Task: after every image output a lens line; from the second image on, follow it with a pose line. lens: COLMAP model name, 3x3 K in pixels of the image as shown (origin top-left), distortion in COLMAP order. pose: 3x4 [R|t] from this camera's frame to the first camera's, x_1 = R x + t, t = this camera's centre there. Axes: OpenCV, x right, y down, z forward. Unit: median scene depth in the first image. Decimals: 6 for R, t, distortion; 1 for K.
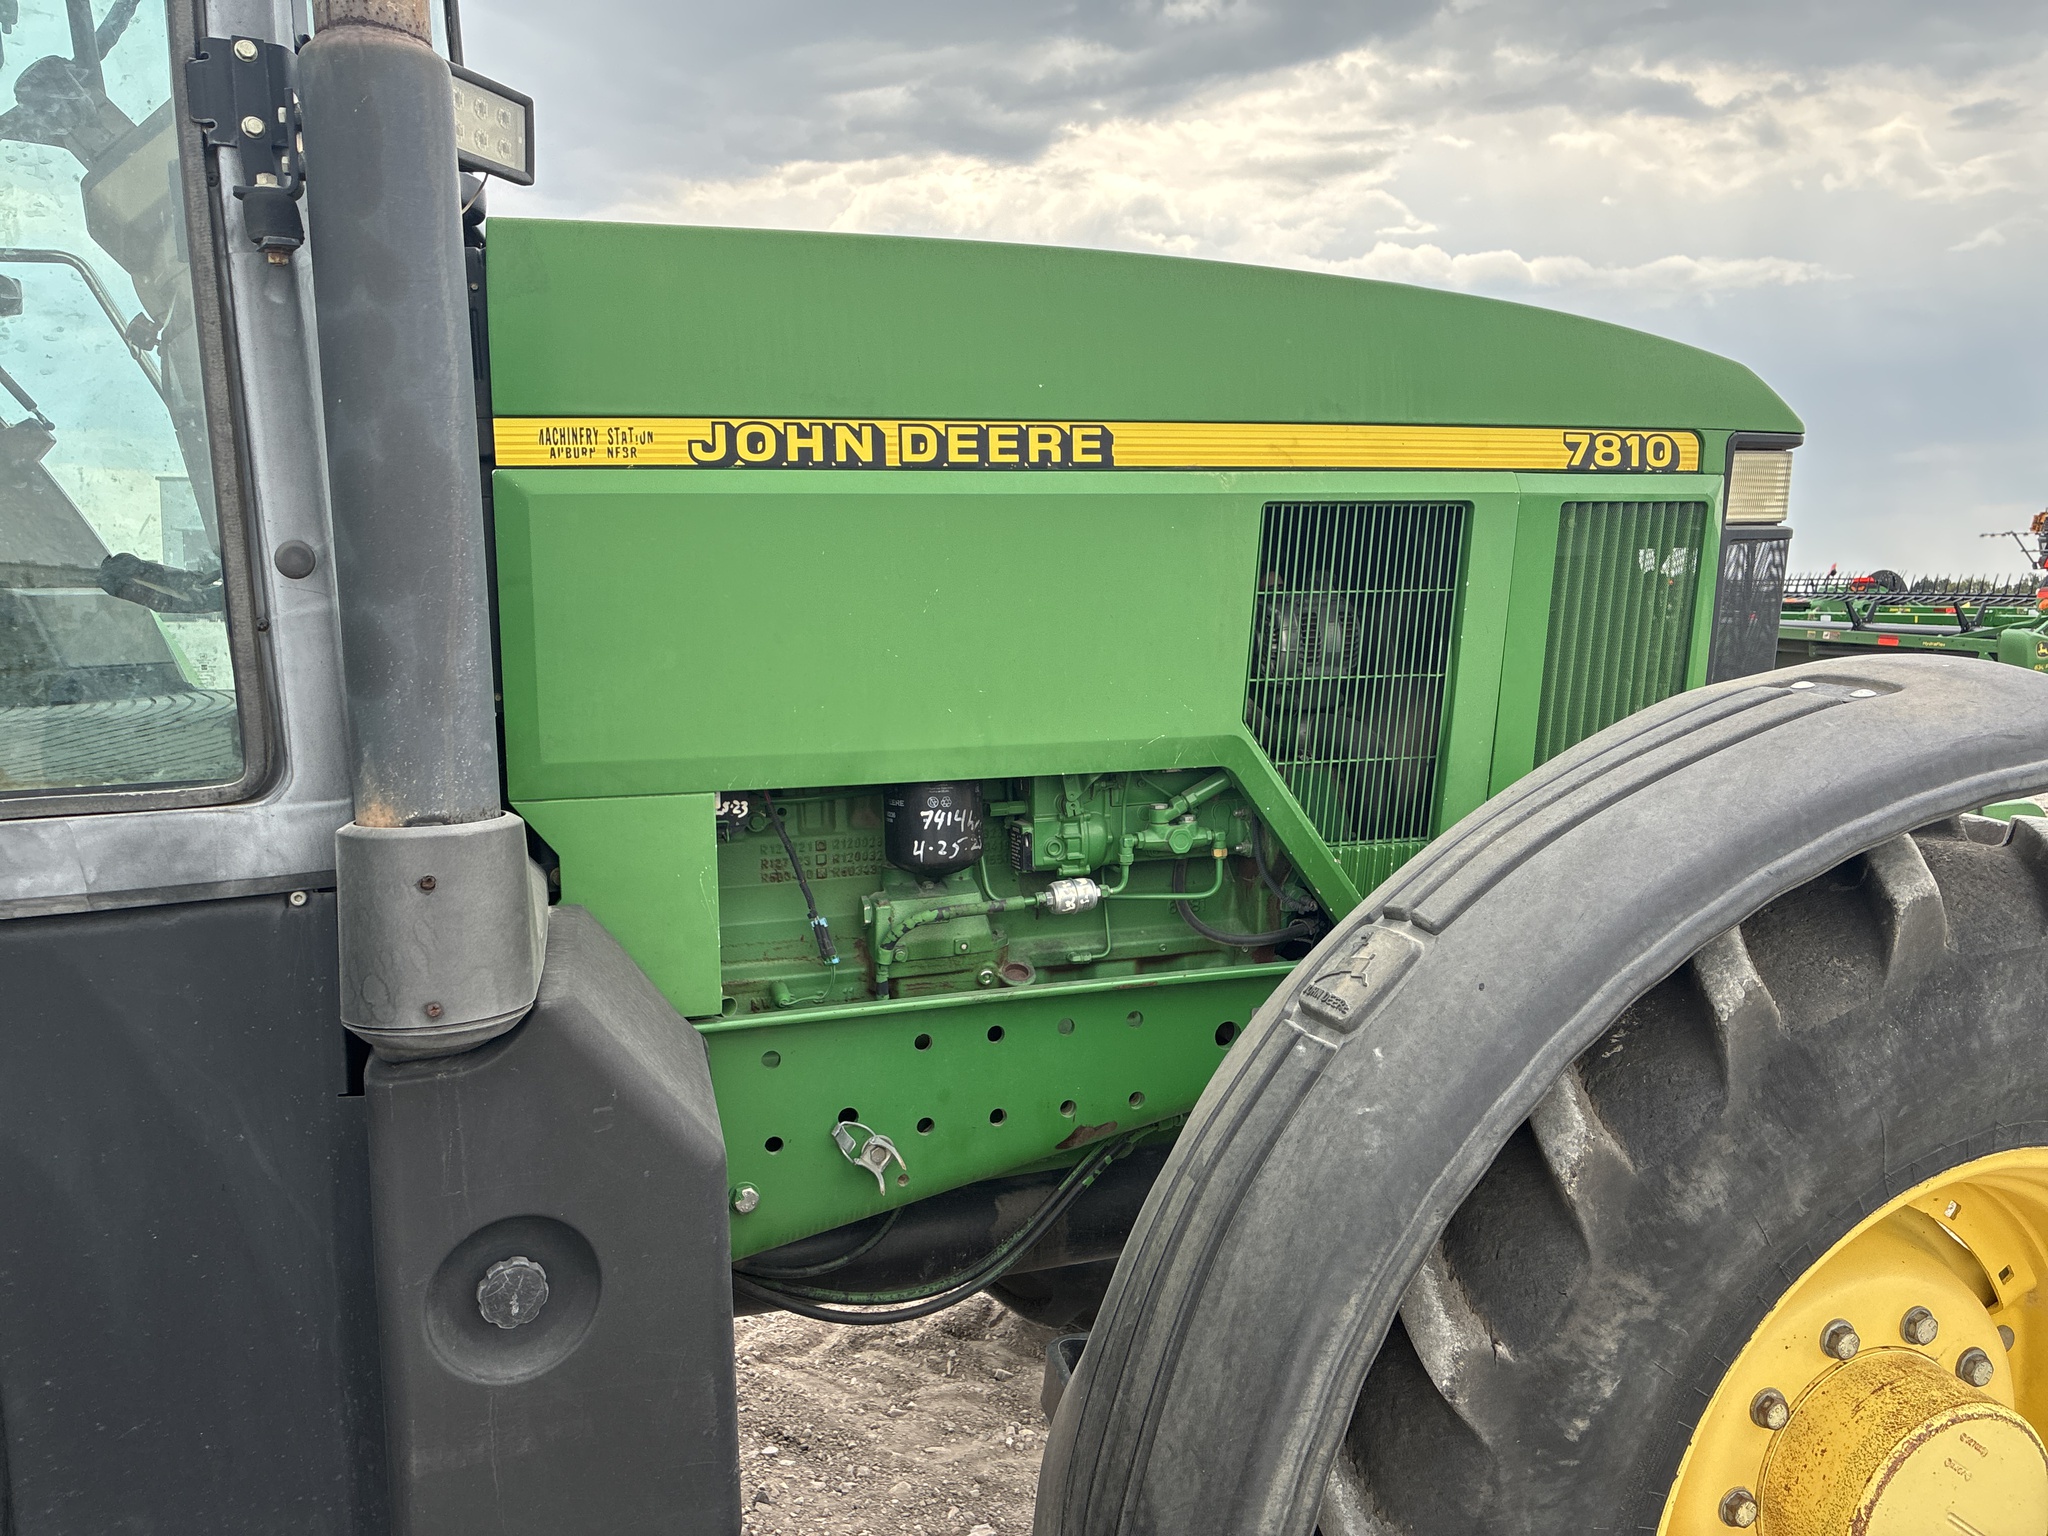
lens RADIAL K [[1565.9, 0, 1007.3], [0, 1565.9, 763.5], [0, 0, 1]] dist [0.046826, -0.027790]
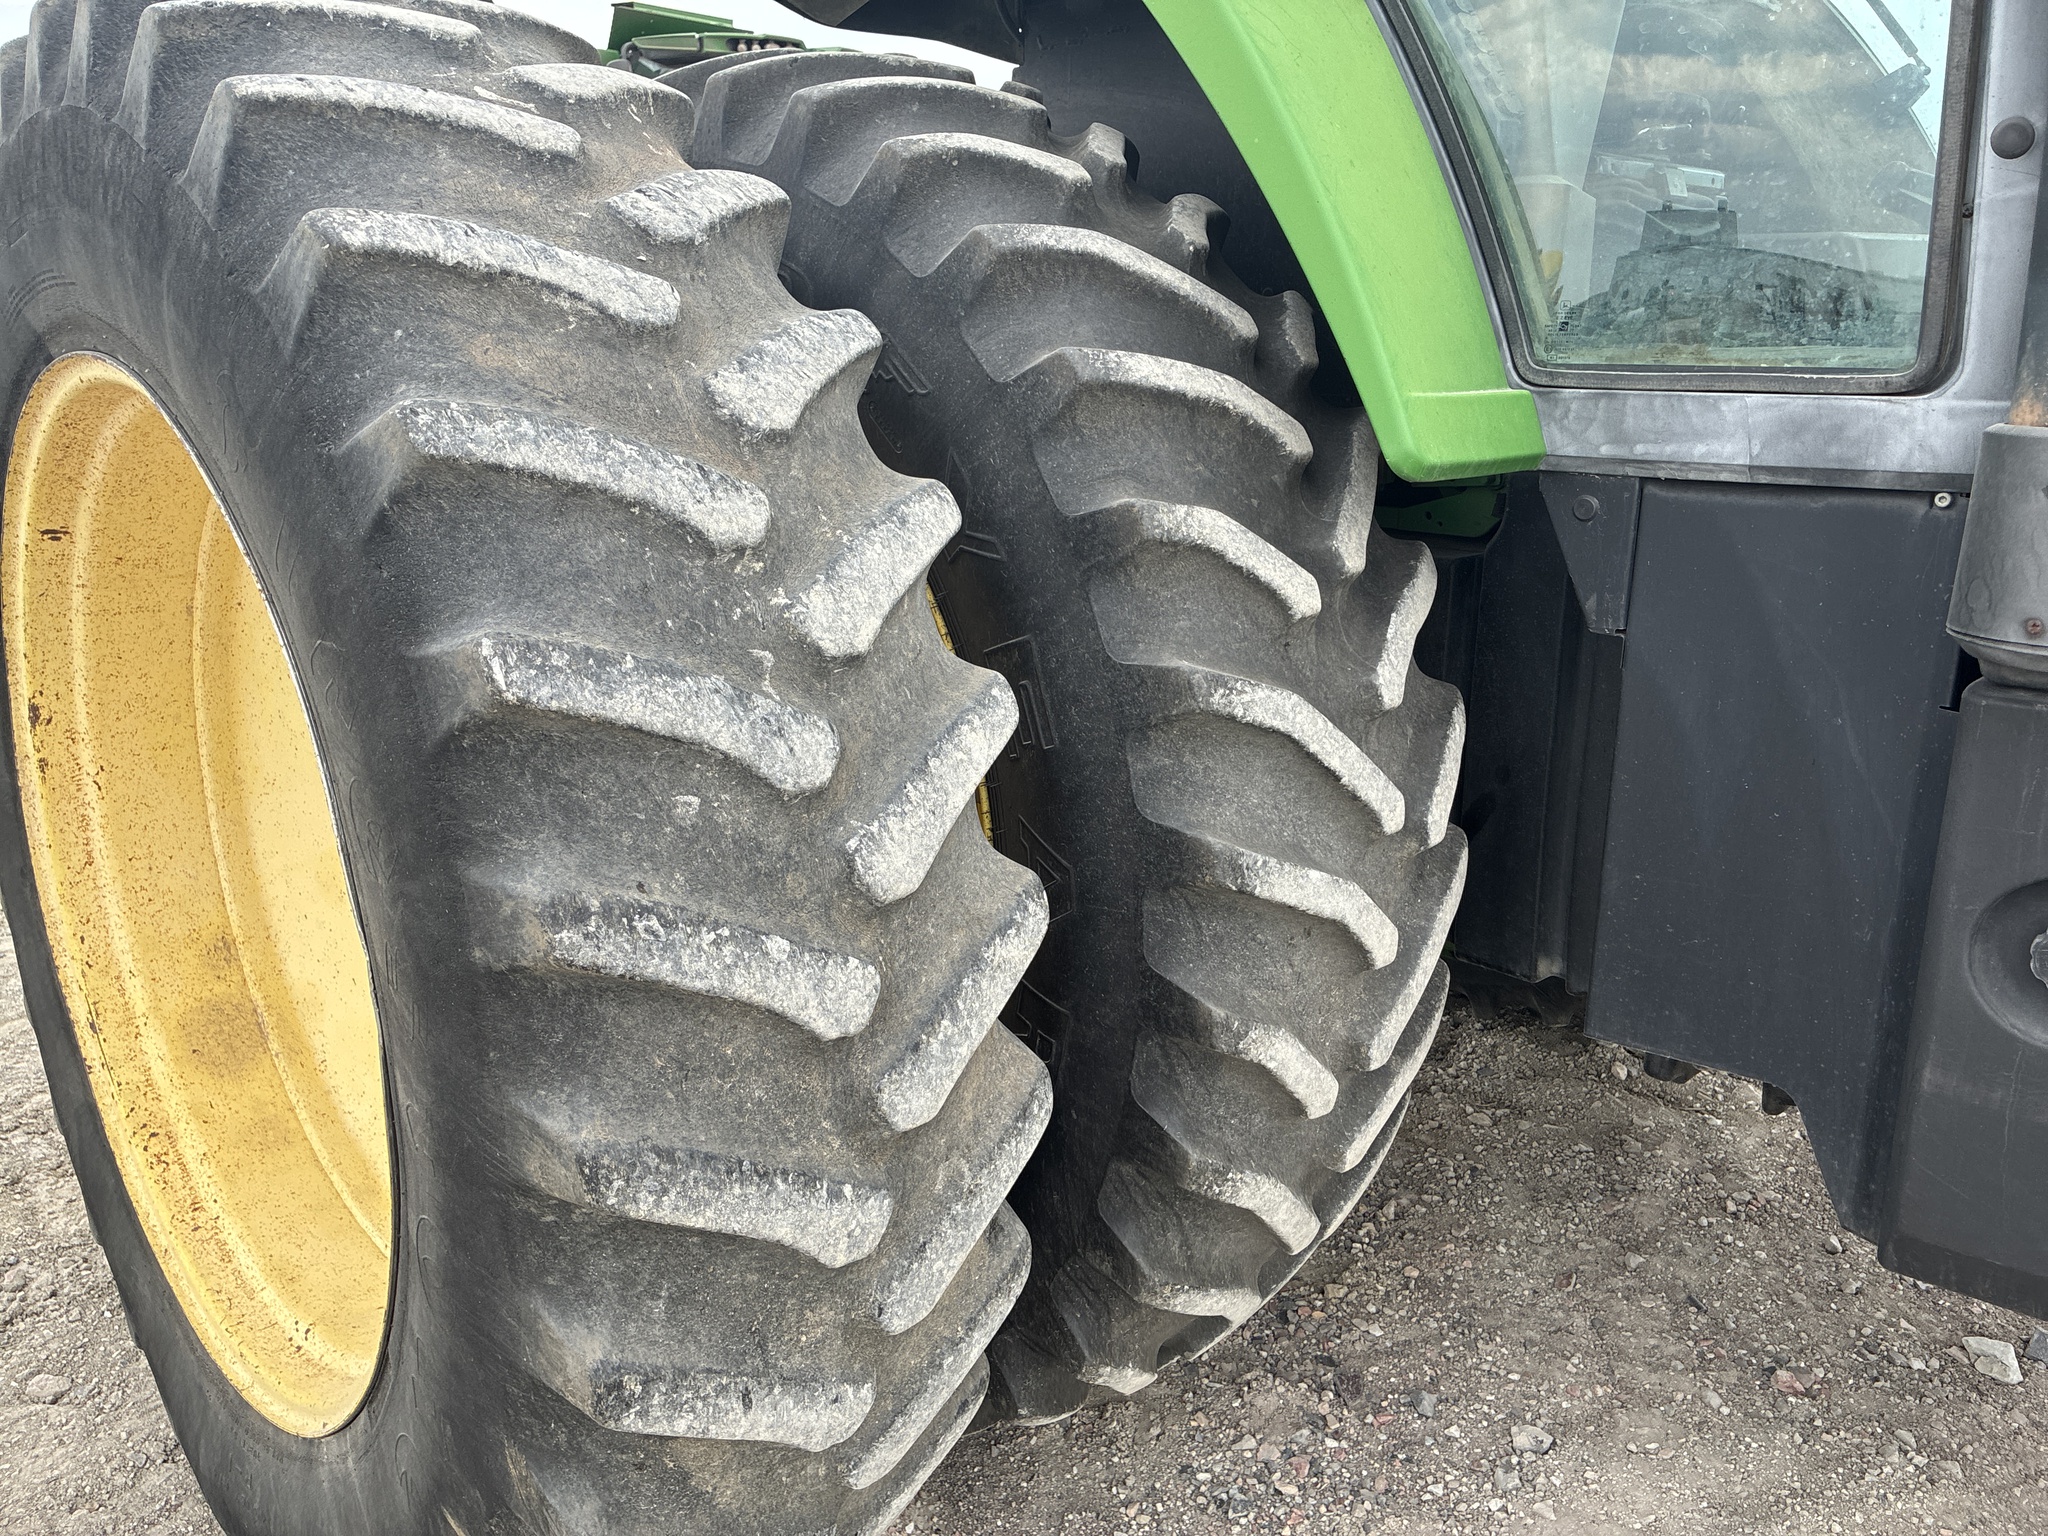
lens RADIAL K [[1550.4, 0, 1034.2], [0, 1550.4, 748.3], [0, 0, 1]] dist [0.058485, -0.084124]
pose [[0.459569, 0.247762, -0.852883, 0.162201], [-0.105692, 0.968734, 0.224465, 0.074759], [0.881831, -0.013014, 0.471387, 0.033277]]
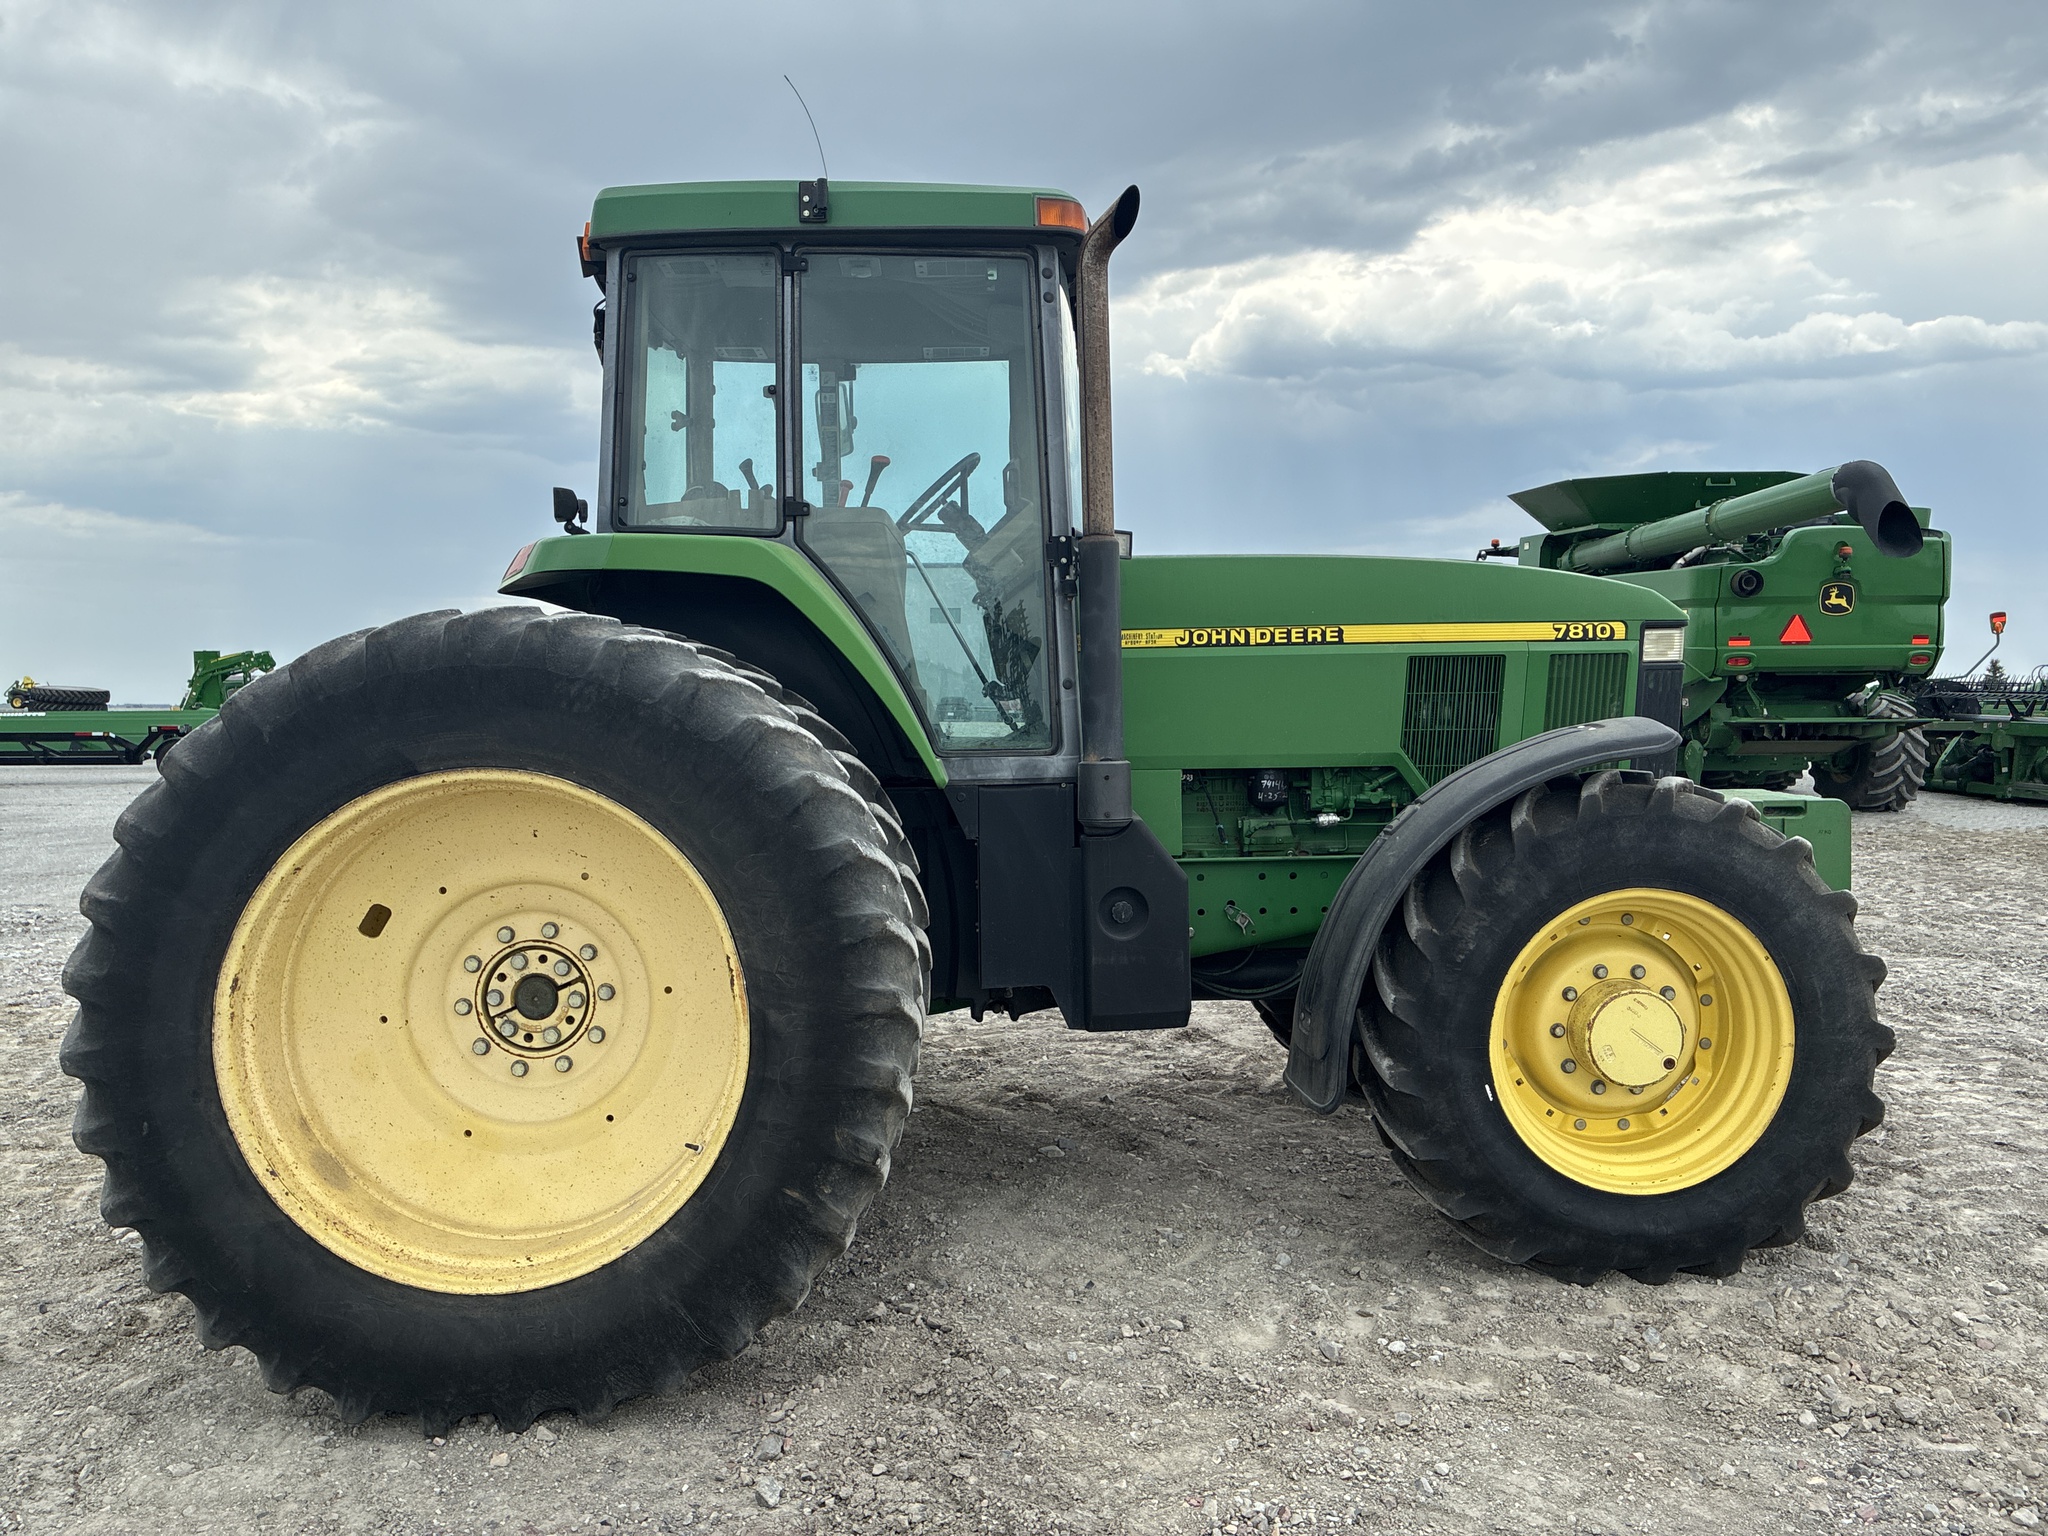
lens RADIAL K [[1550.4, 0, 1009.4], [0, 1550.4, 767.1], [0, 0, 1]] dist [0.058485, -0.084124]
pose [[0.967084, 0.012524, -0.254150, 0.264271], [-0.028417, 0.997856, -0.058961, 0.239260], [0.252867, 0.064242, 0.965366, -2.142780]]
